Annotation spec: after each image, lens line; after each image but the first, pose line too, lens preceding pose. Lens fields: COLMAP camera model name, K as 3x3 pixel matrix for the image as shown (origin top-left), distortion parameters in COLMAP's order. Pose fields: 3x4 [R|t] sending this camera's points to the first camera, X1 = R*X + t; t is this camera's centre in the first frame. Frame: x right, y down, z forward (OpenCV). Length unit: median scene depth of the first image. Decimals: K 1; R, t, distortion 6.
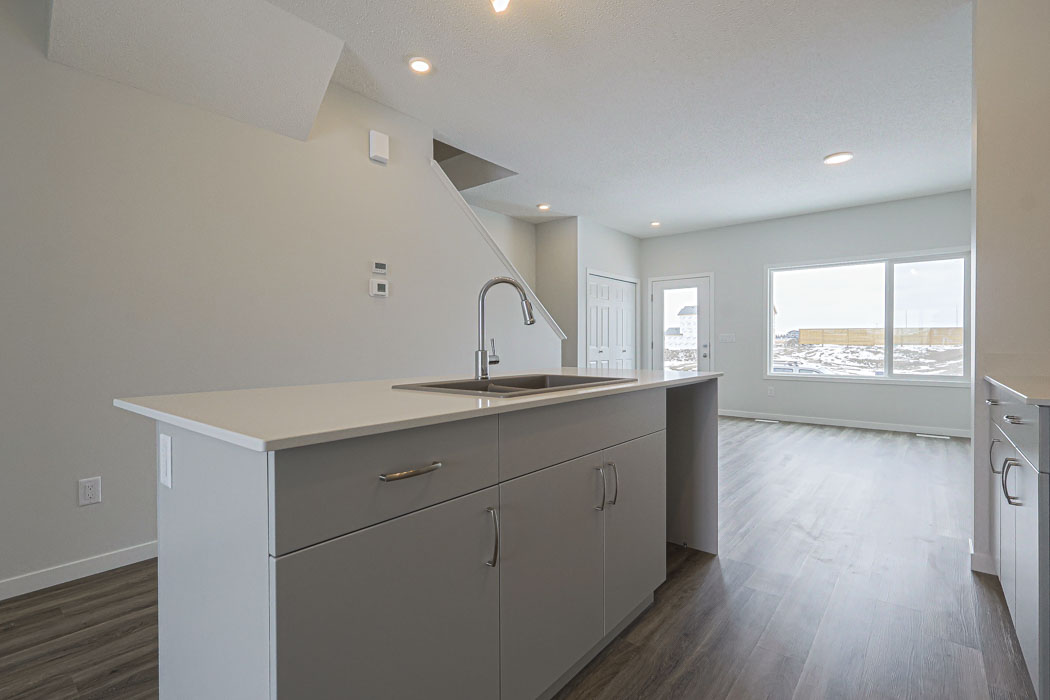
lens RADIAL K [[486.1, 0, 522.1], [0, 486.1, 346.5], [0, 0, 1]] dist [-0.001391, 0.001955]
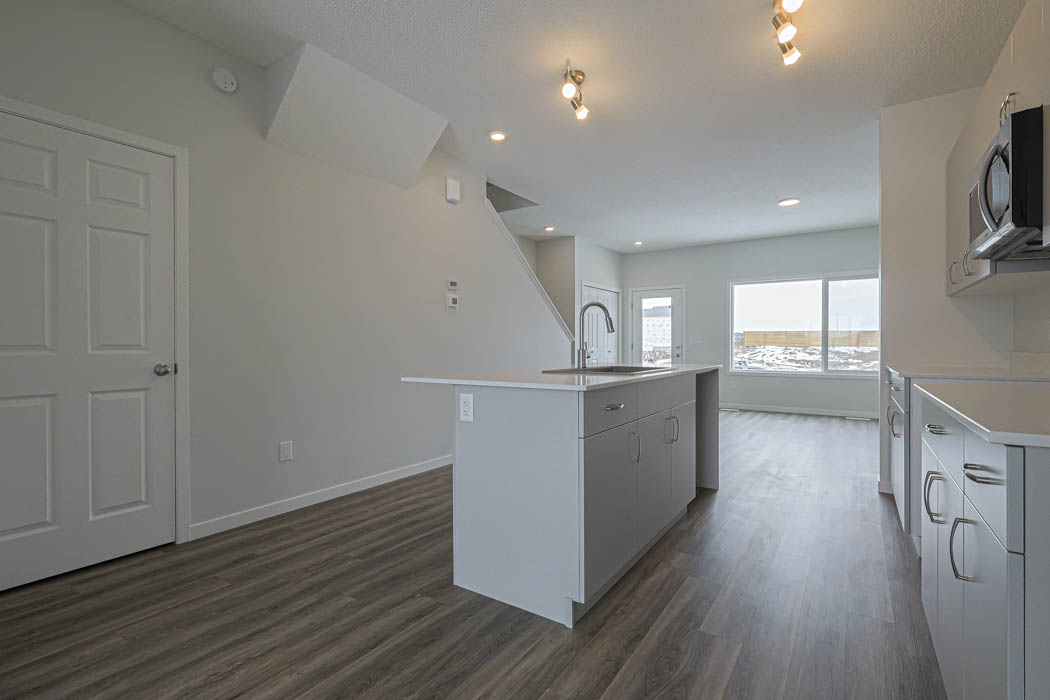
lens RADIAL K [[486.1, 0, 522.1], [0, 486.1, 346.5], [0, 0, 1]] dist [-0.001391, 0.001955]
pose [[0.995619, 0.001278, 0.093499, -0.129671], [-0.001043, 0.999996, -0.002564, 0.000967], [-0.093502, 0.002455, 0.995616, -0.161108]]
